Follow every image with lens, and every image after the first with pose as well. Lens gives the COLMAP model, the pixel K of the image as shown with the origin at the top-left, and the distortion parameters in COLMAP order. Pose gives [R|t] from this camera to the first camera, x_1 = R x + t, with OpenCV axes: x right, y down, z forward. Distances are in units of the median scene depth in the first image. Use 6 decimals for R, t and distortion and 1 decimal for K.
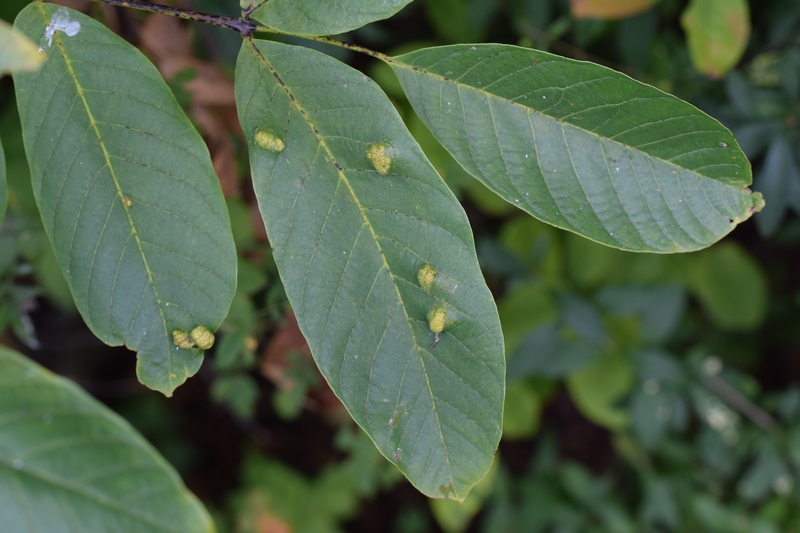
lens RADIAL K [[2658.1, 0, 399.9], [0, 2658.1, 266.5], [0, 0, 1]] dist [-0.261688, 0.000000]
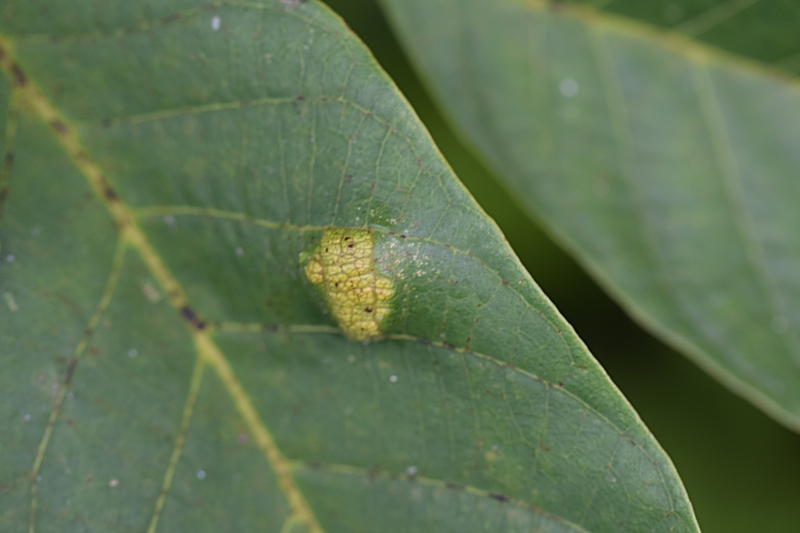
lens RADIAL K [[2658.1, 0, 400.0], [0, 2658.1, 267.2], [0, 0, 1]] dist [-0.261688, 0.000000]
pose [[0.990031, -0.025678, 0.138492, -0.040132], [0.035622, 0.996924, -0.069808, -0.022747], [-0.136273, 0.074046, 0.987900, 0.723965]]
